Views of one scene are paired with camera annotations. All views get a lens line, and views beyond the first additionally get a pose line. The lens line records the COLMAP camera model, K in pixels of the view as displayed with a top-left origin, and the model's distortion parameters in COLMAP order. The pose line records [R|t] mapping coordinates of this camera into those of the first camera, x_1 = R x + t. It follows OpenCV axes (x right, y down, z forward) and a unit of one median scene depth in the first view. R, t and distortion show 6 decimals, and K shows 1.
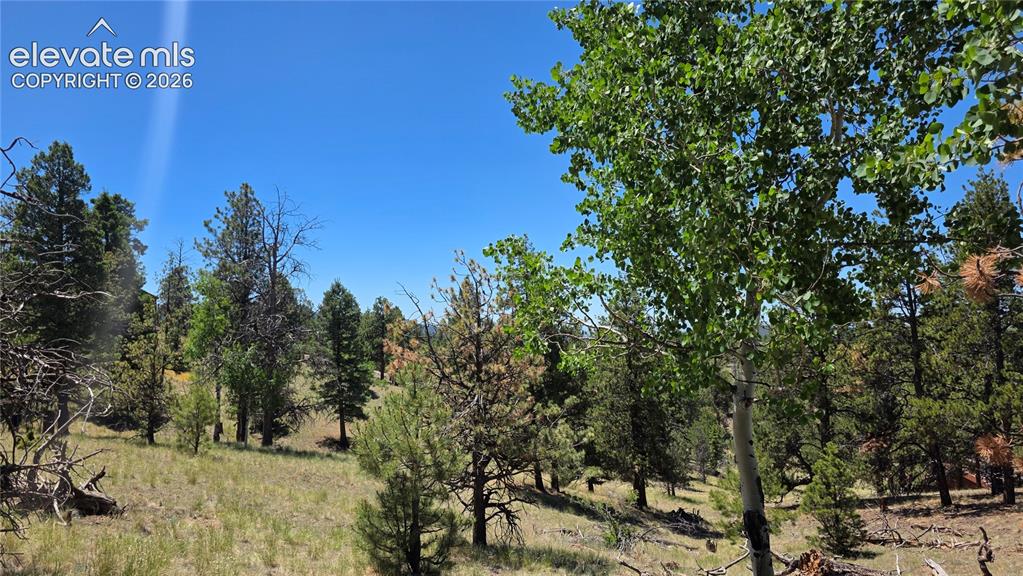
lens RADIAL K [[682.0, 0, 511.4], [0, 682.0, 286.6], [0, 0, 1]] dist [0.001285, -0.002328]
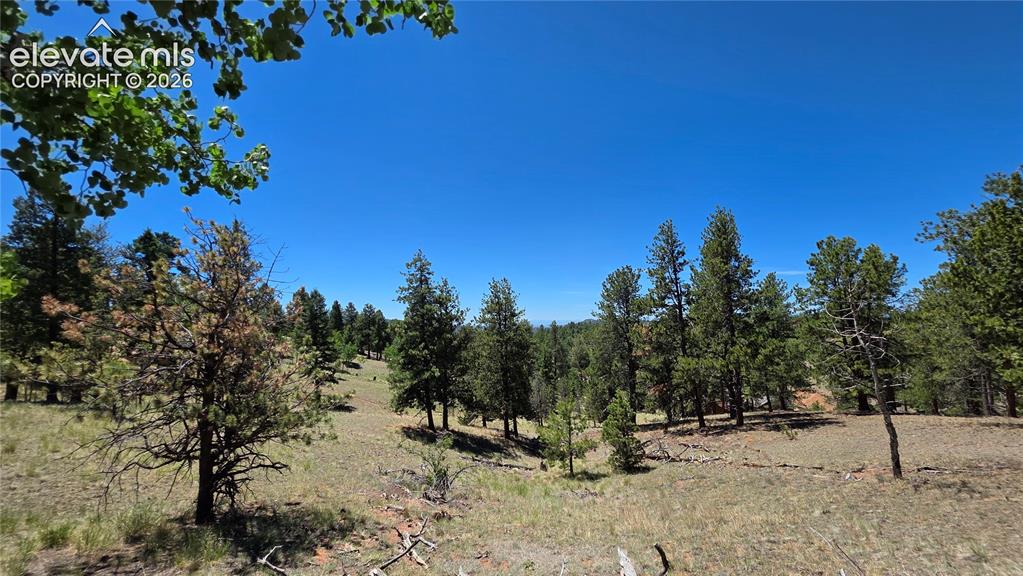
lens RADIAL K [[408.6, 0, 511.8], [0, 408.6, 290.2], [0, 0, 1]] dist [0.002352, -0.000949]
pose [[0.992810, -0.007230, 0.119486, 0.099684], [0.009748, 0.999742, -0.020499, 0.026025], [-0.119307, 0.021516, 0.992624, 0.125466]]
